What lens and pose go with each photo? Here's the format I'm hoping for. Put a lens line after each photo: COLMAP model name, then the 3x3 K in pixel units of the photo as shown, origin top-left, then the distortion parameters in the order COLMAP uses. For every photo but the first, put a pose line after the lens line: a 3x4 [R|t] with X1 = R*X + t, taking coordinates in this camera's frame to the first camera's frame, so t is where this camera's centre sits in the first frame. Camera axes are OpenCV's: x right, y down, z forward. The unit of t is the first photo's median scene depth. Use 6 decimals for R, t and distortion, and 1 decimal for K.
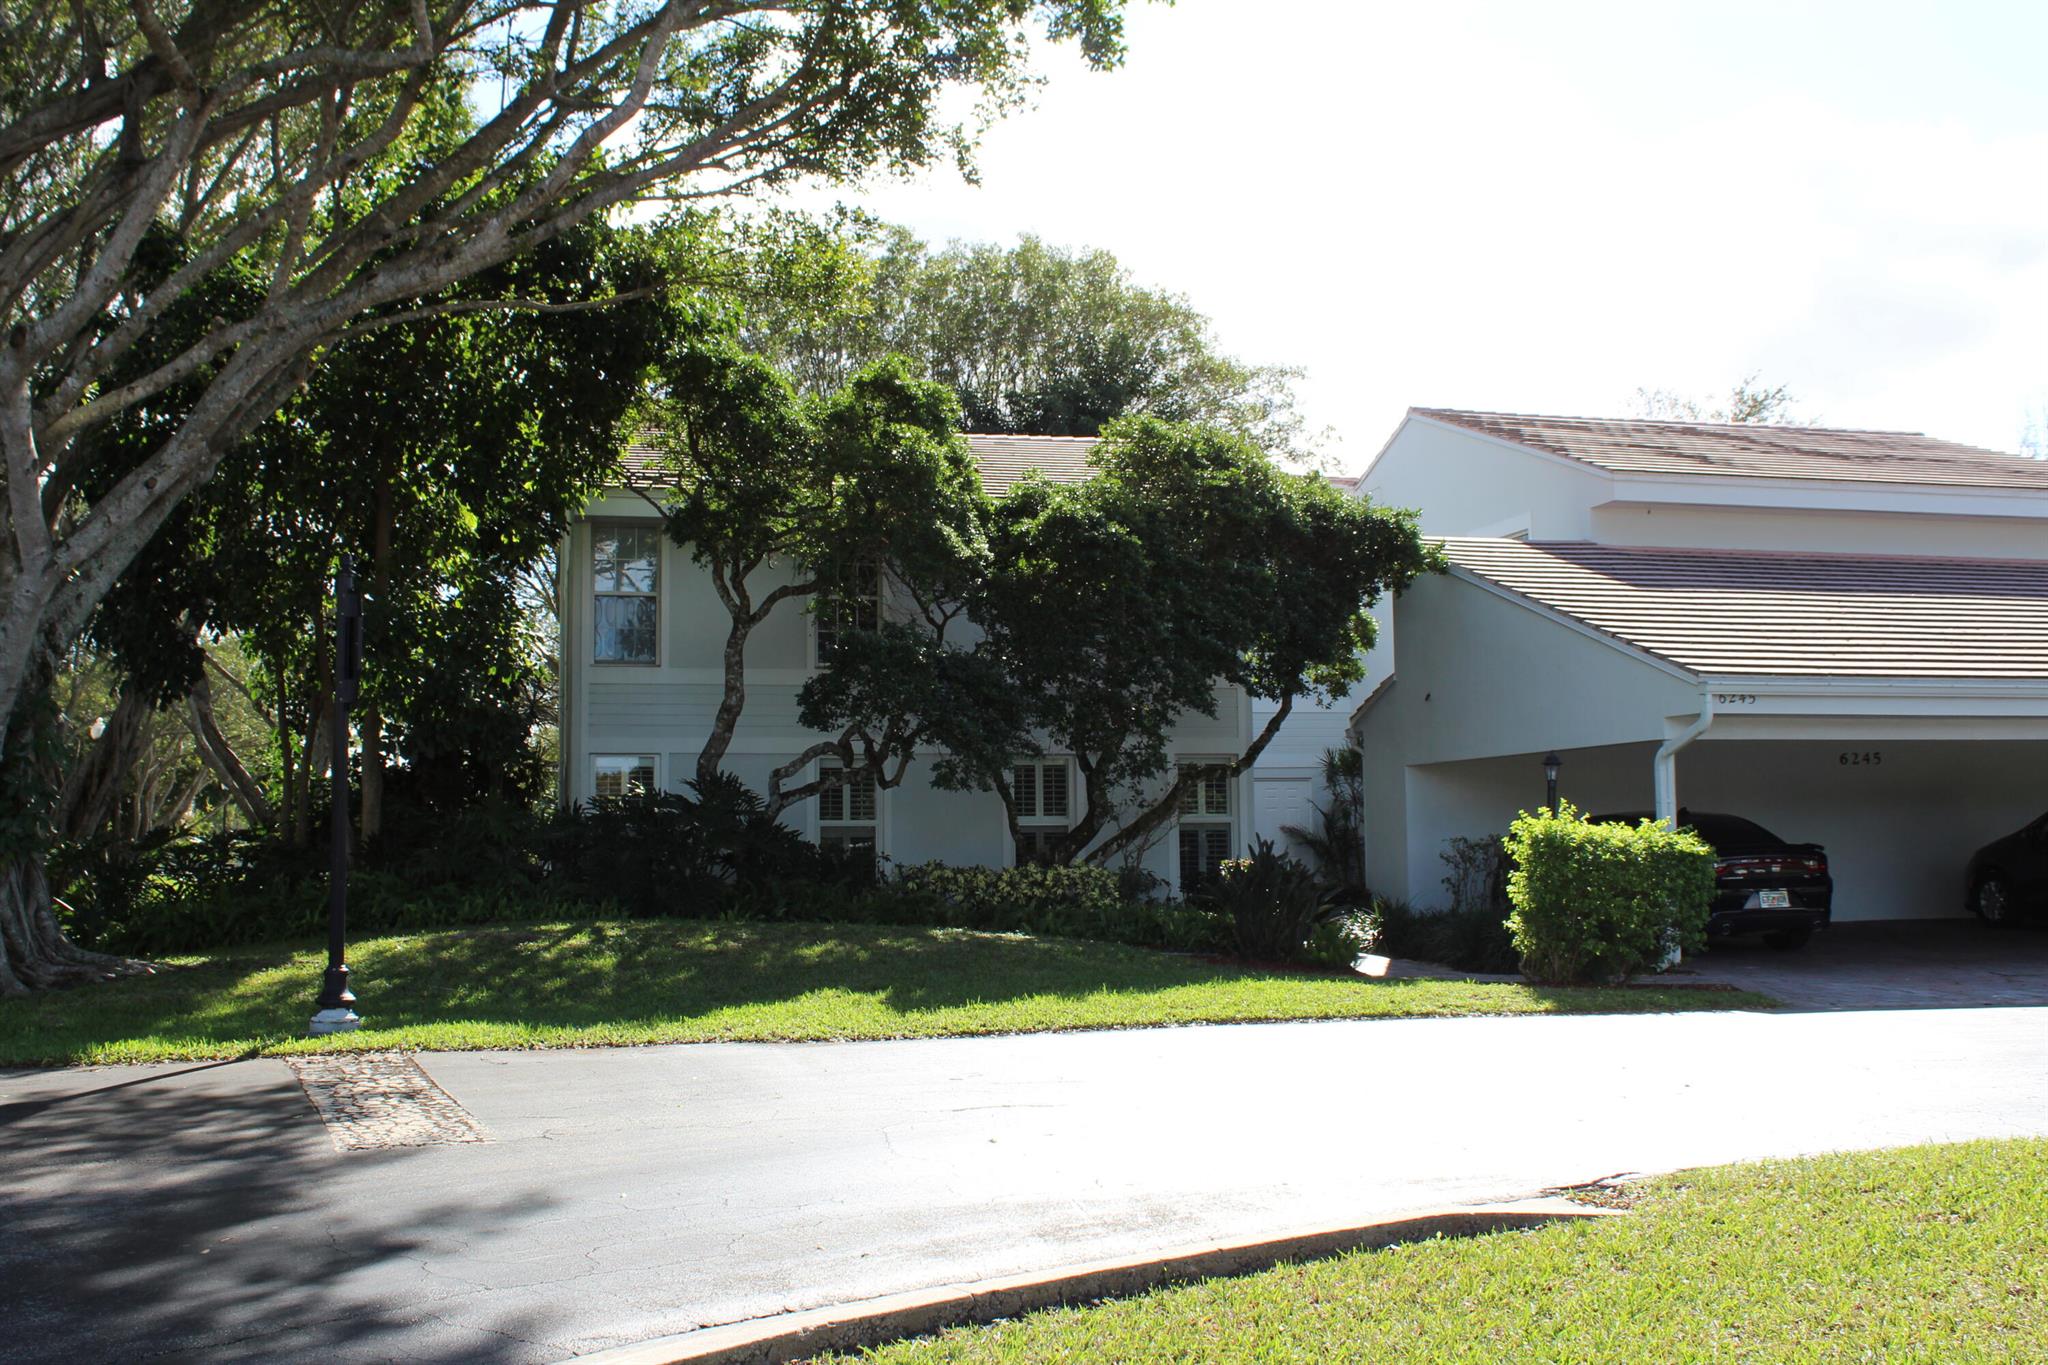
lens RADIAL K [[2167.9, 0, 1024.0], [0, 2167.9, 682.5], [0, 0, 1]] dist [0.003259, 0.001173]
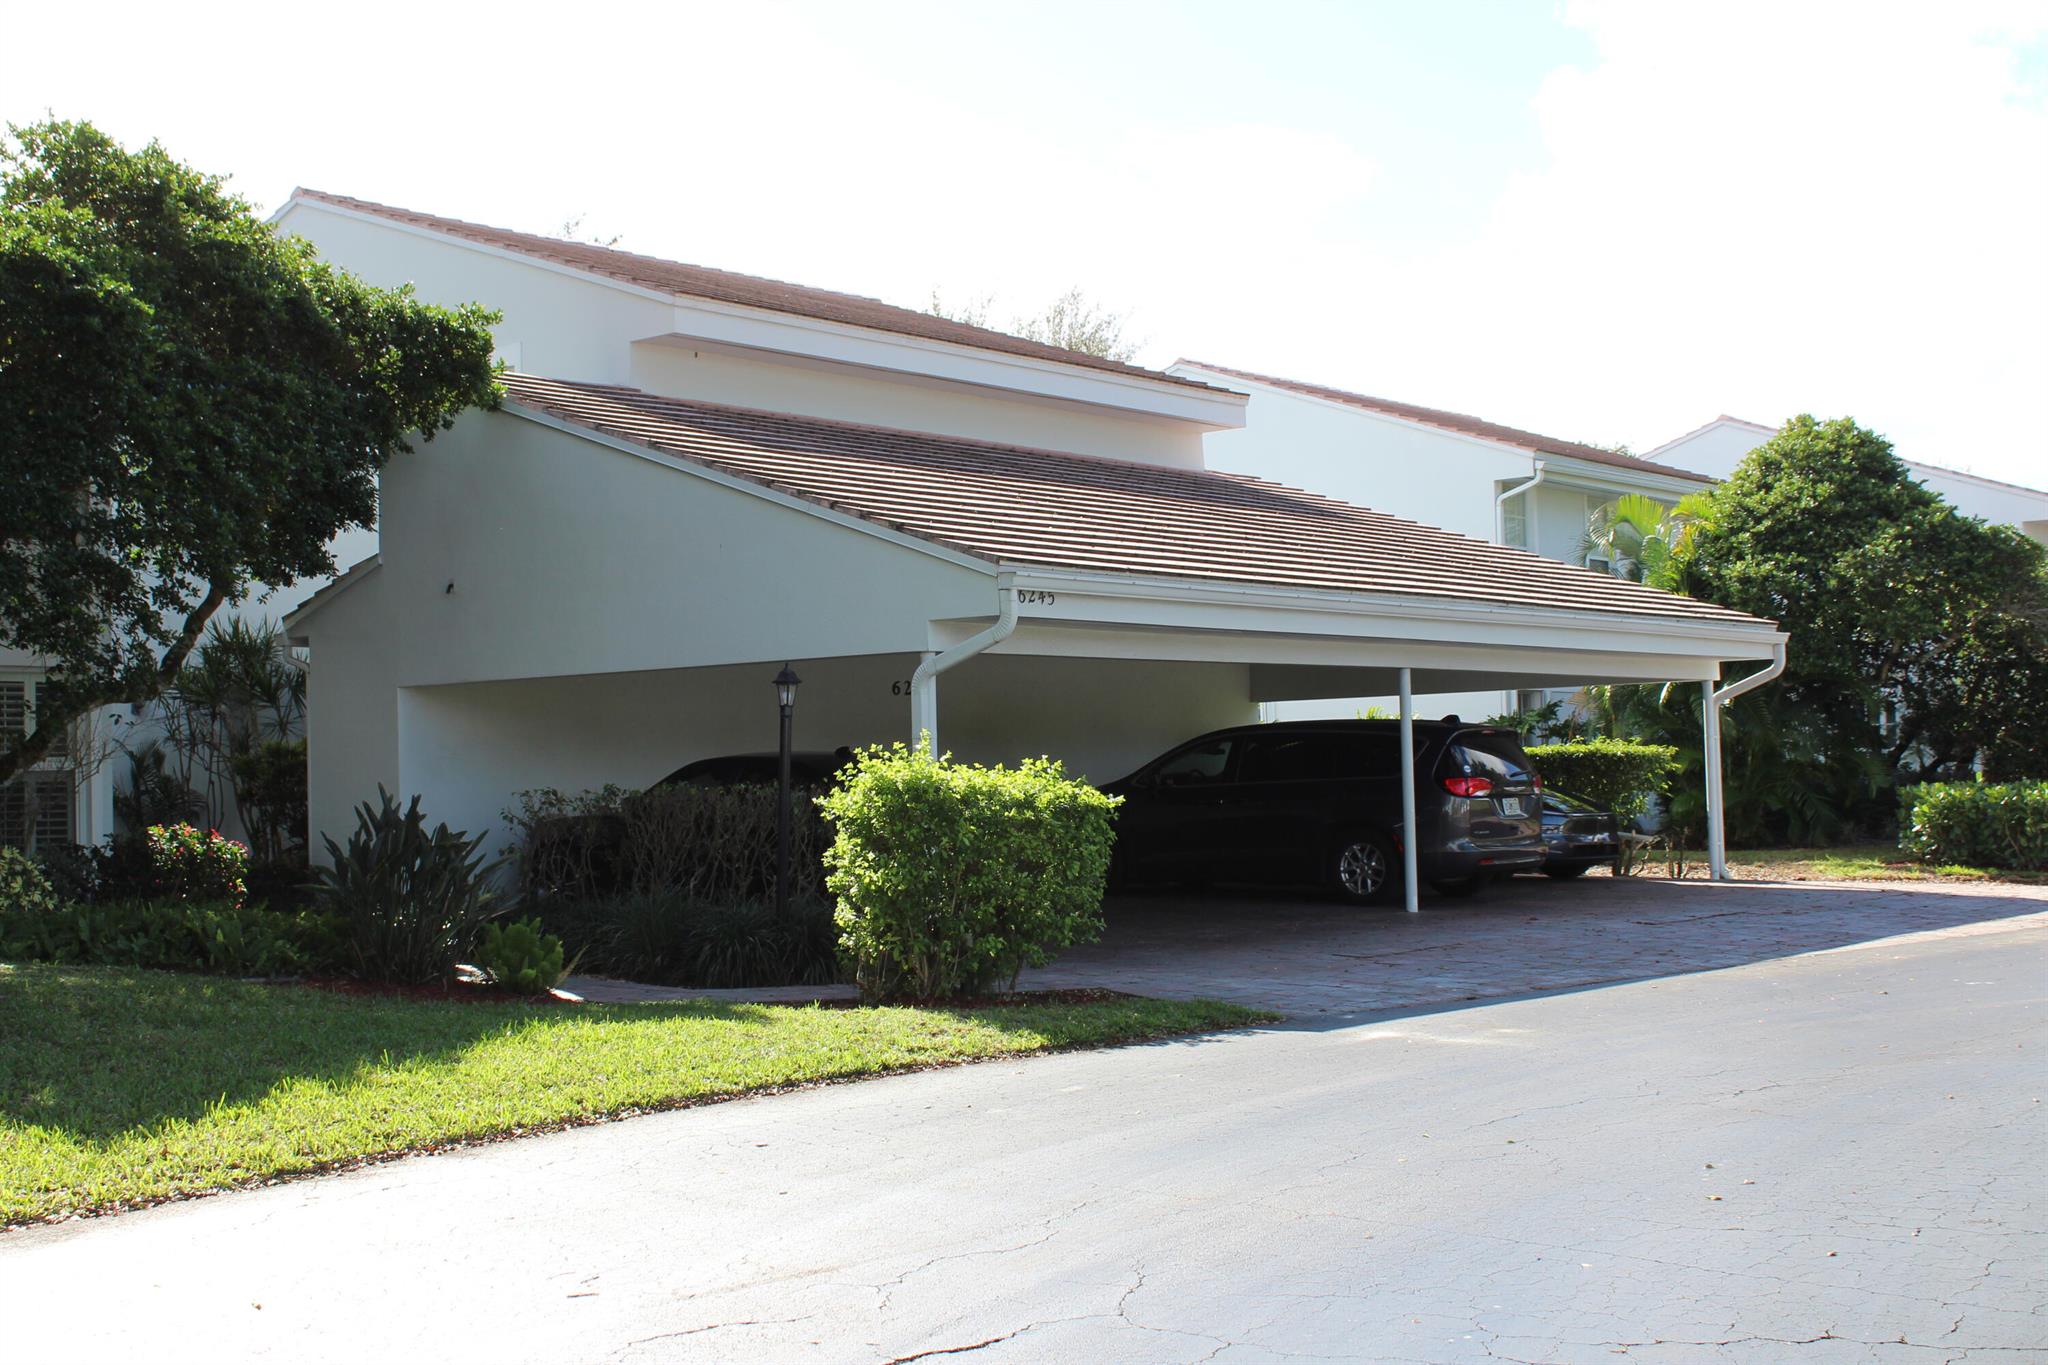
lens RADIAL K [[2528.8, 0, 1024.0], [0, 2528.8, 682.5], [0, 0, 1]] dist [-0.000476, 0.011724]
pose [[0.821566, 0.015576, 0.569901, -0.164996], [-0.032704, 0.999268, 0.019835, 0.019575], [-0.569175, -0.034934, 0.821474, 0.295854]]
